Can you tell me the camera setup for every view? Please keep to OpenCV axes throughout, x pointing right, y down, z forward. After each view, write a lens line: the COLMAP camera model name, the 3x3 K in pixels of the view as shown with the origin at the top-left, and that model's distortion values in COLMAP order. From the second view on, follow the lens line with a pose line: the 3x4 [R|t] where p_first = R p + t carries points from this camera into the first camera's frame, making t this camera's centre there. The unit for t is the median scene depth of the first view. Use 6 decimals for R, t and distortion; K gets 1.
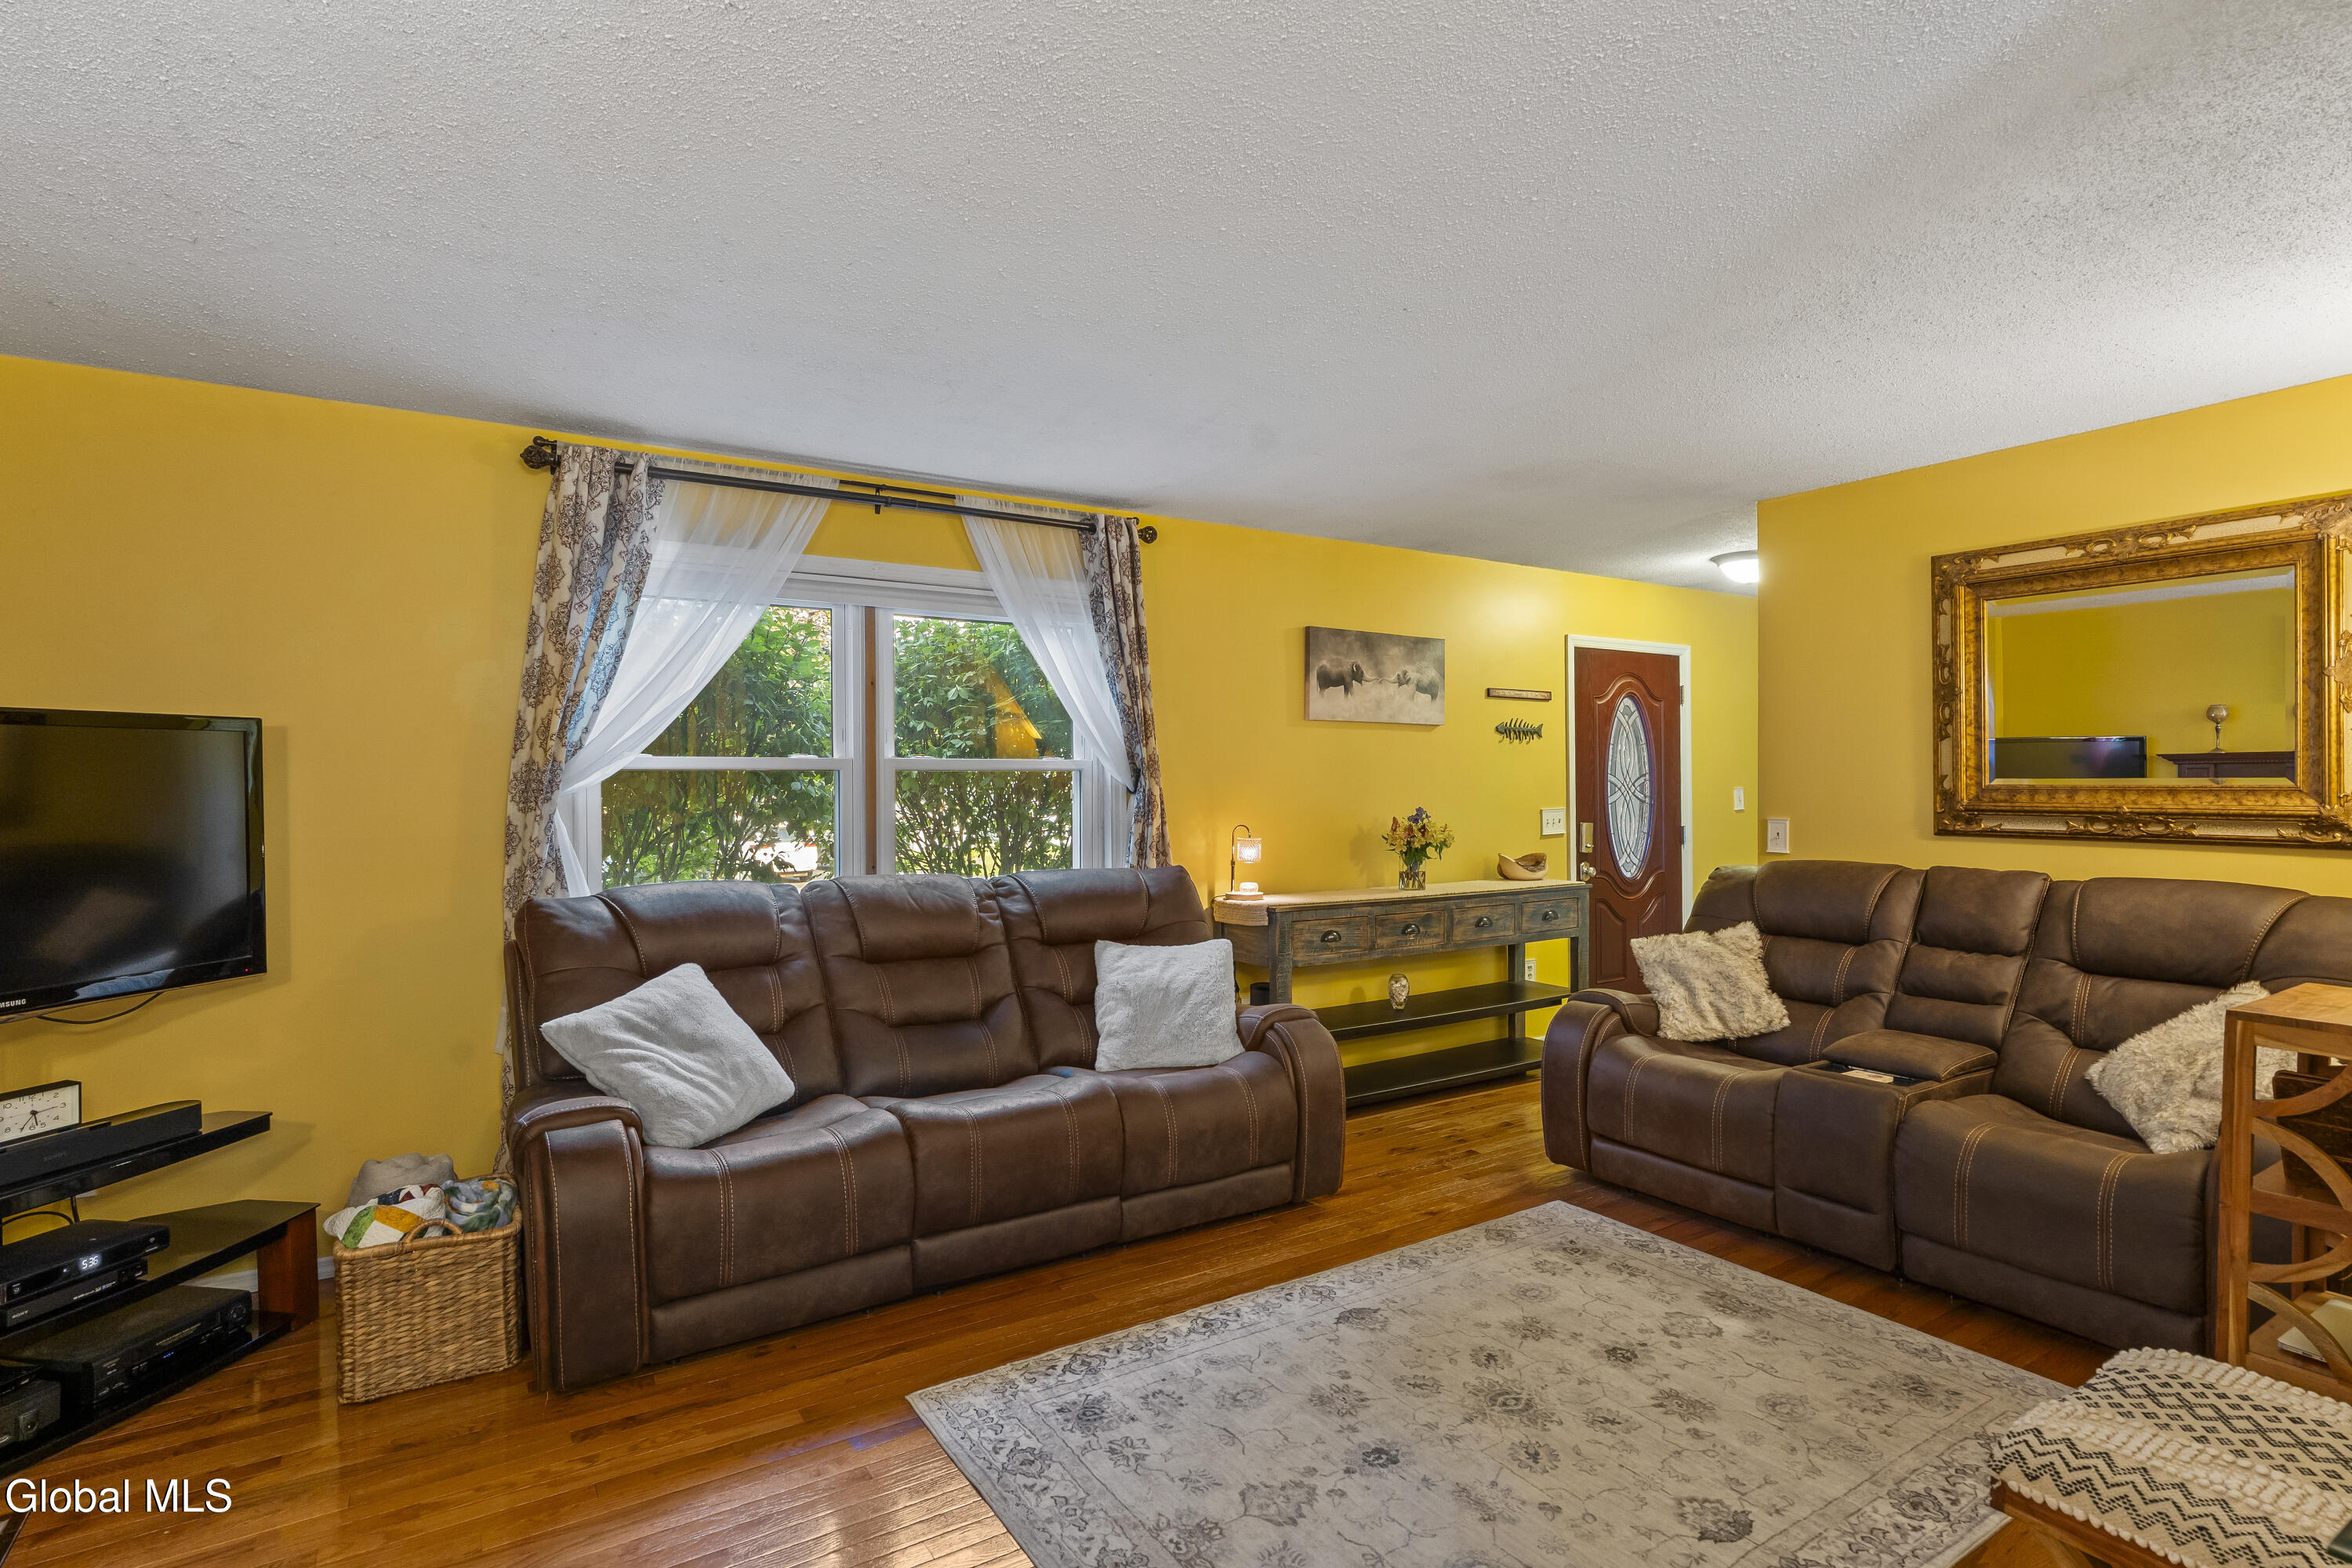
lens RADIAL K [[1139.0, 0, 1172.5], [0, 1139.0, 802.0], [0, 0, 1]] dist [-0.004230, 0.000951]
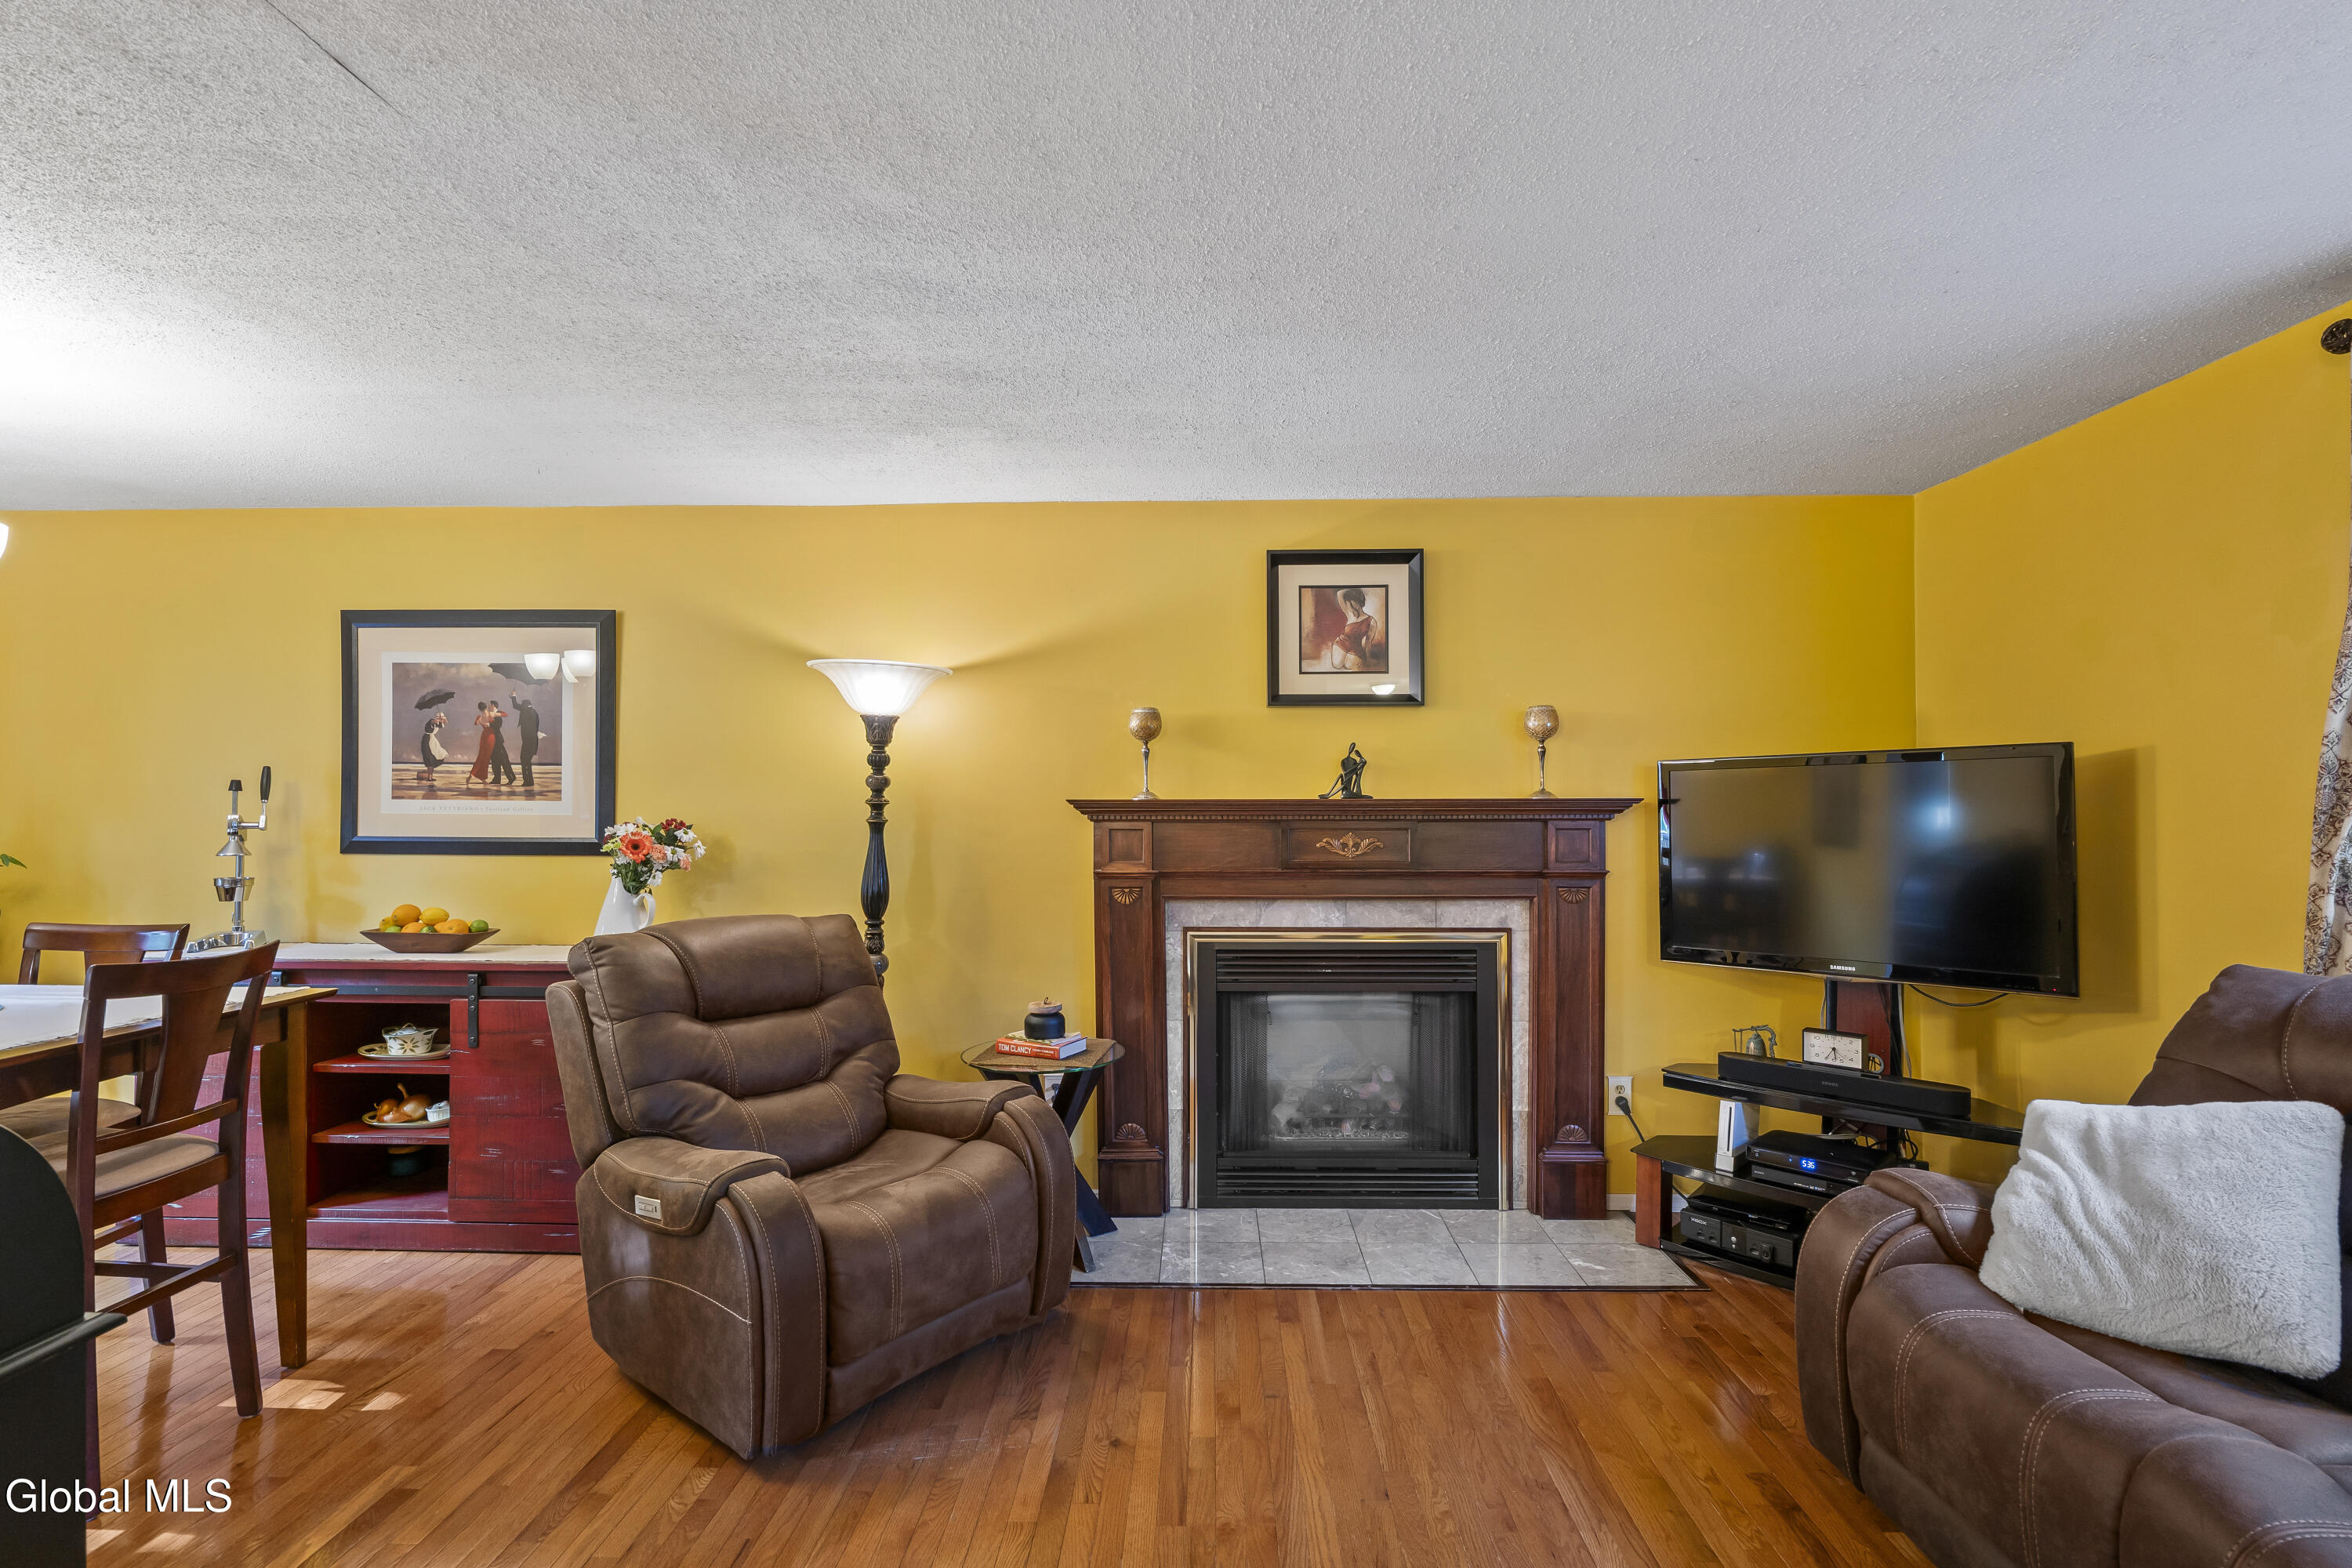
lens RADIAL K [[1085.8, 0, 1165.8], [0, 1085.8, 800.0], [0, 0, 1]] dist [-0.001032, 0.000795]
pose [[-0.545427, -0.002715, -0.838154, 0.363744], [-0.006809, 0.999976, 0.001191, -0.013662], [0.838130, 0.006356, -0.545433, 0.724787]]
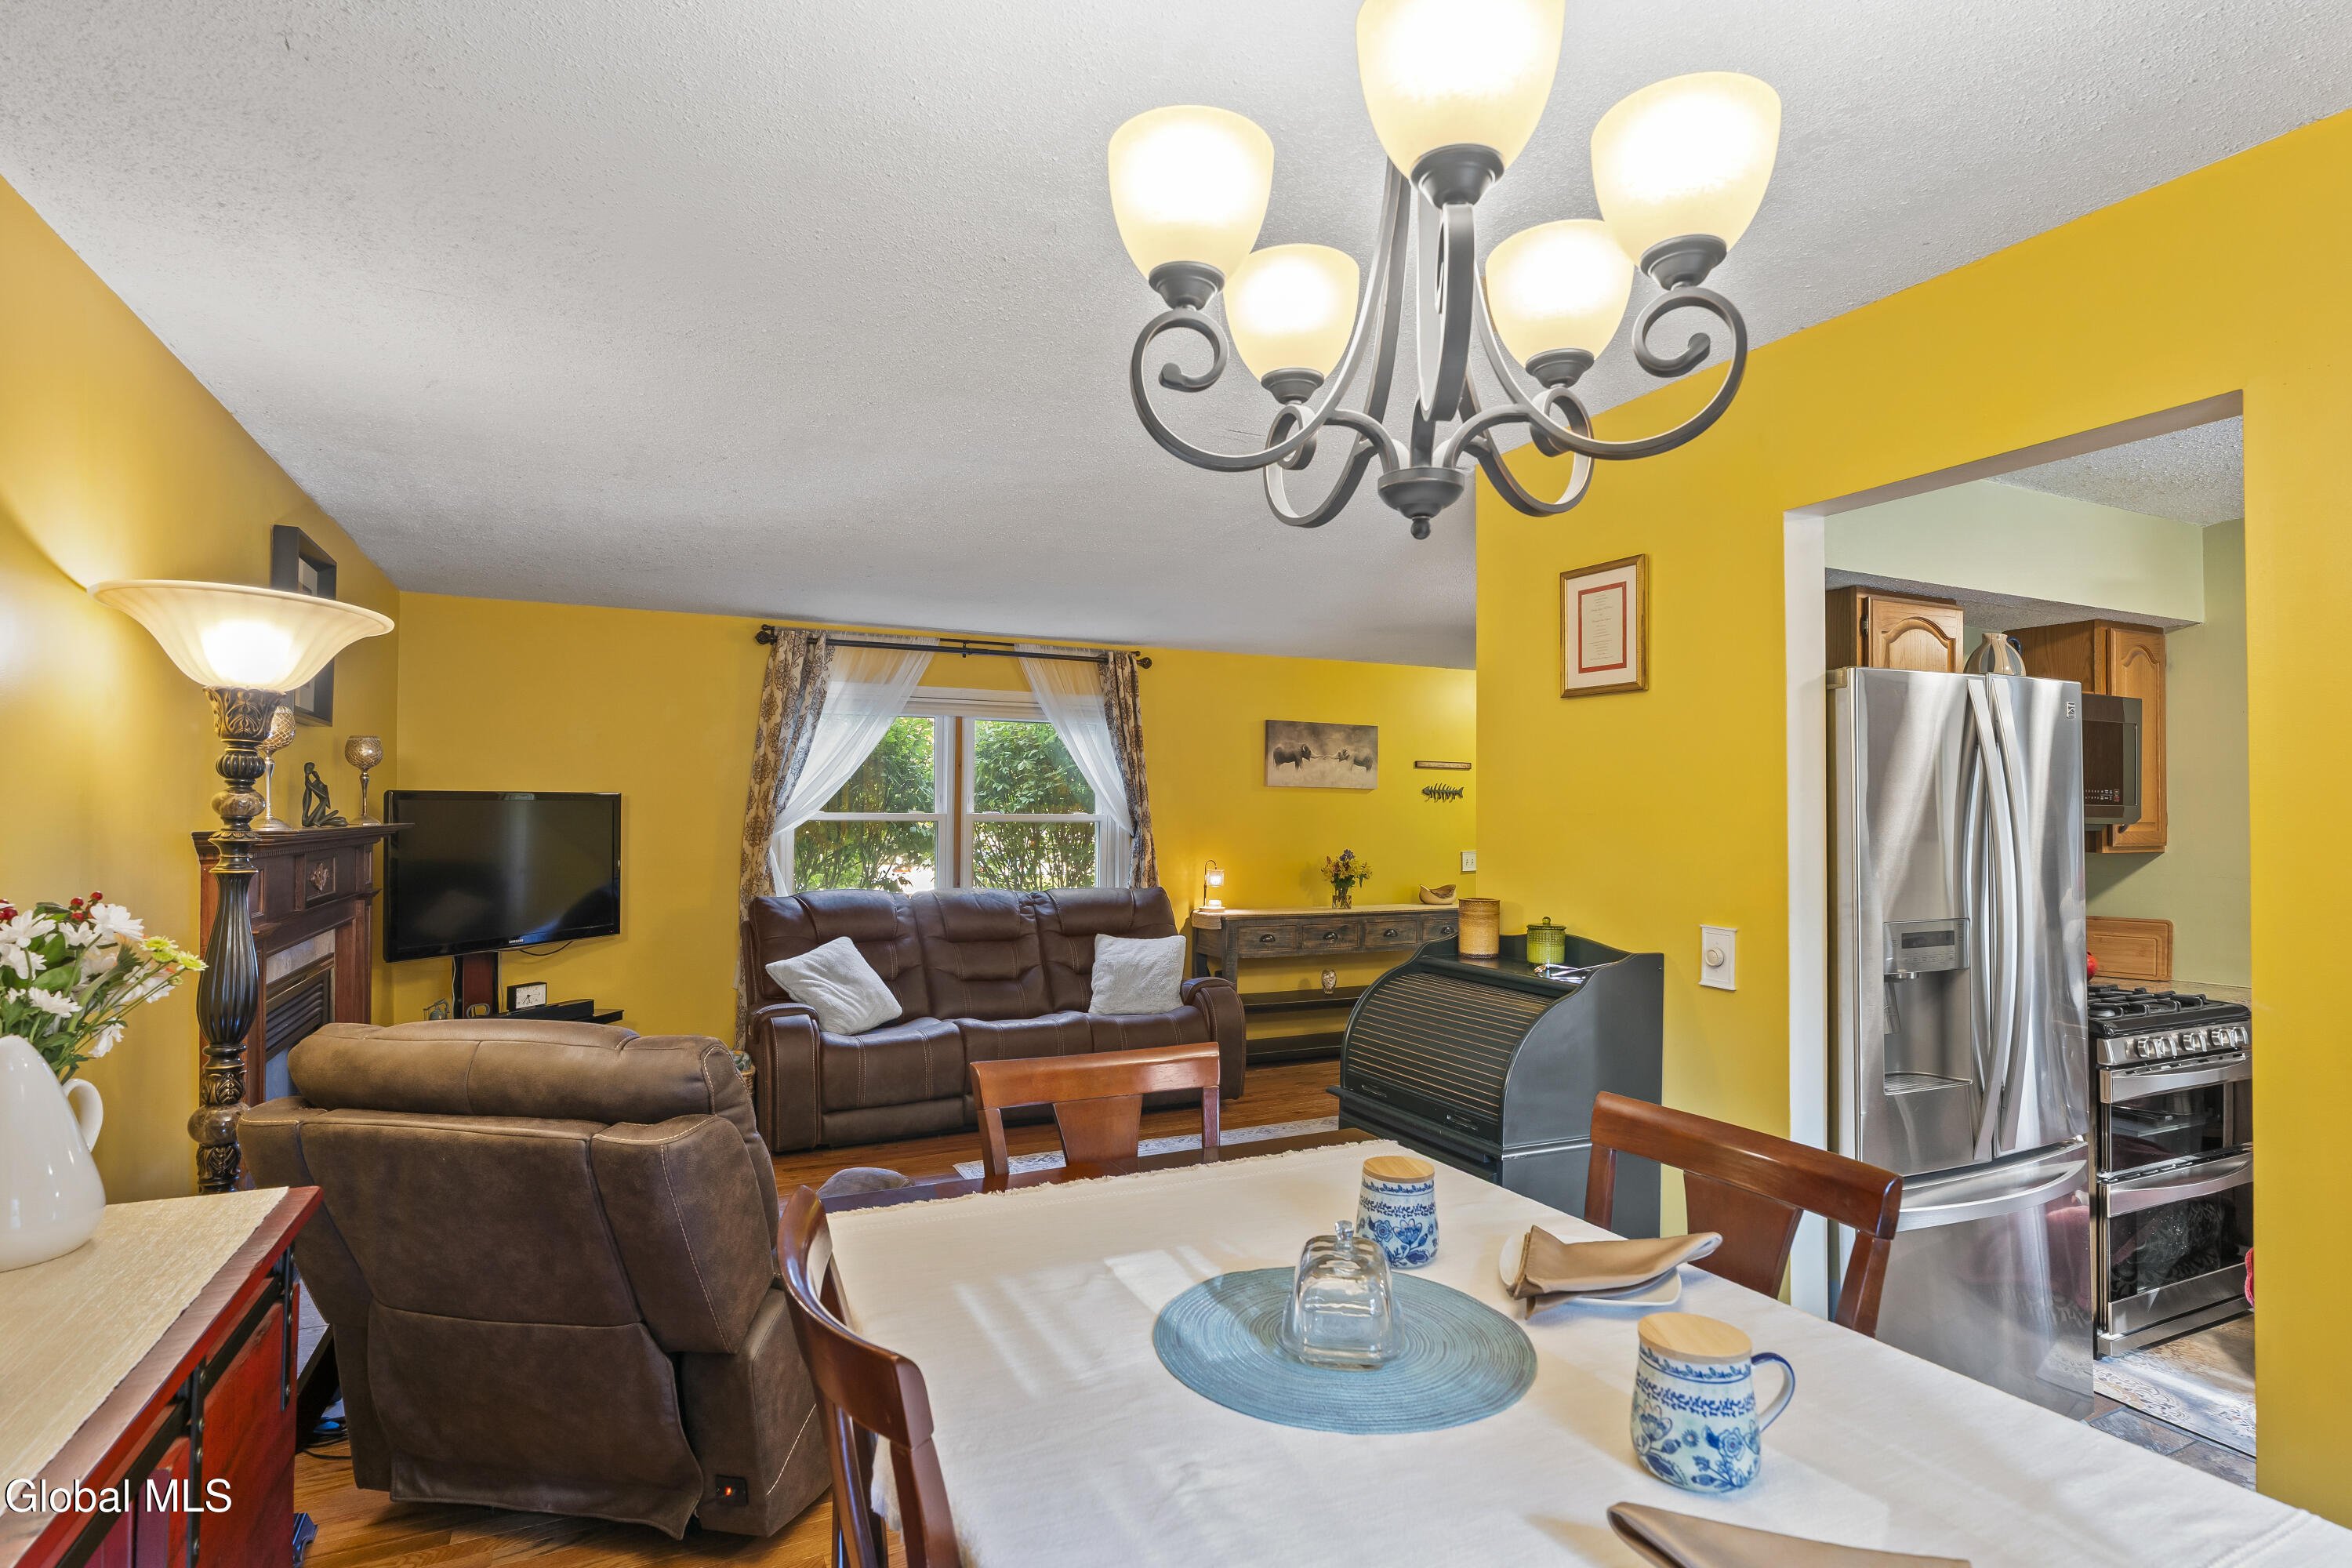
lens RADIAL K [[1165.6, 0, 1172.1], [0, 1165.6, 807.4], [0, 0, 1]] dist [-0.011475, -0.000239]
pose [[0.992192, 0.010754, -0.124252, 0.252615], [-0.013334, 0.999712, -0.019947, -0.021859], [0.124002, 0.021448, 0.992050, -0.614306]]
